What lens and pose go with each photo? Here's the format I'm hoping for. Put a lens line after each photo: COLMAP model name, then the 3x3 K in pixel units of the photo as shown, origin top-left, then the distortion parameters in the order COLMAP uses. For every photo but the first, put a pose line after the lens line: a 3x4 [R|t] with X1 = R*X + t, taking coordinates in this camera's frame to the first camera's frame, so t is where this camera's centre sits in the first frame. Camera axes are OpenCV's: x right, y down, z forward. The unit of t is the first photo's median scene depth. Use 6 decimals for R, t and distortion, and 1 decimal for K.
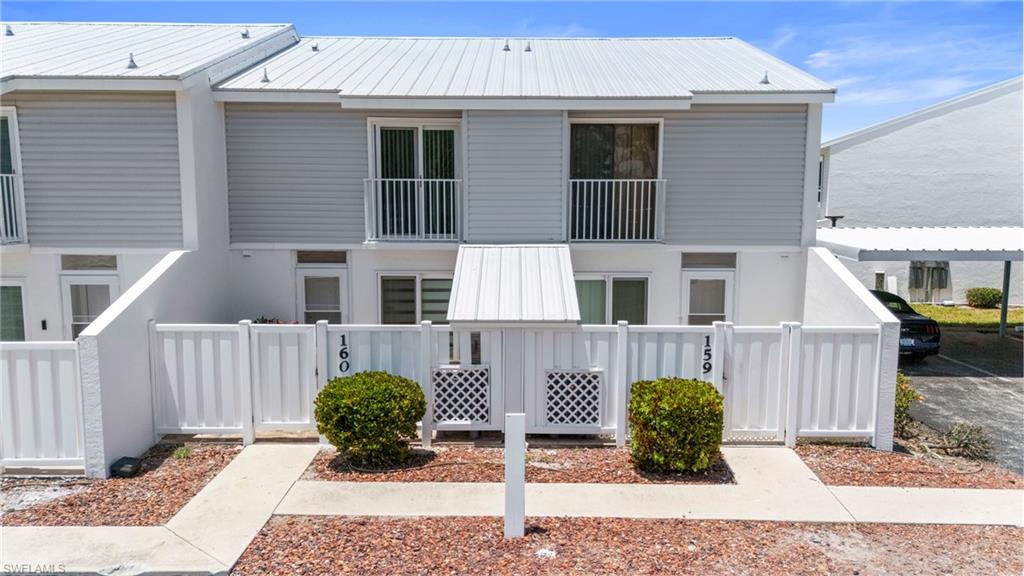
lens RADIAL K [[750.0, 0, 515.7], [0, 750.0, 289.6], [0, 0, 1]] dist [0.057180, -0.035704]
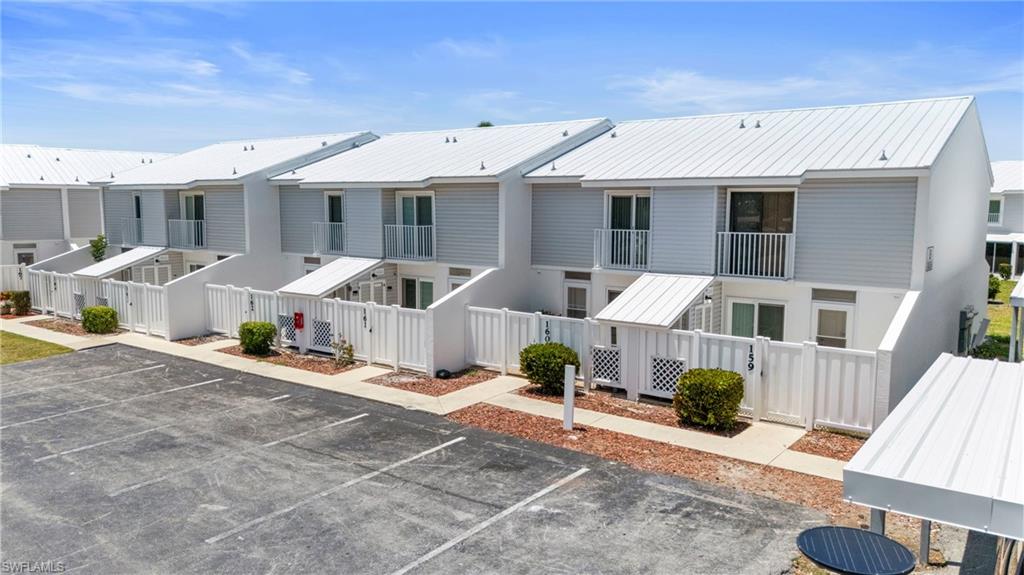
lens RADIAL K [[750.0, 0, 511.5], [0, 750.0, 287.5], [0, 0, 1]] dist [0.057180, -0.035704]
pose [[0.803359, 0.067758, -0.591628, 0.736819], [-0.075066, 0.997103, 0.012266, -0.034380], [0.590745, 0.034557, 0.806118, -0.476642]]
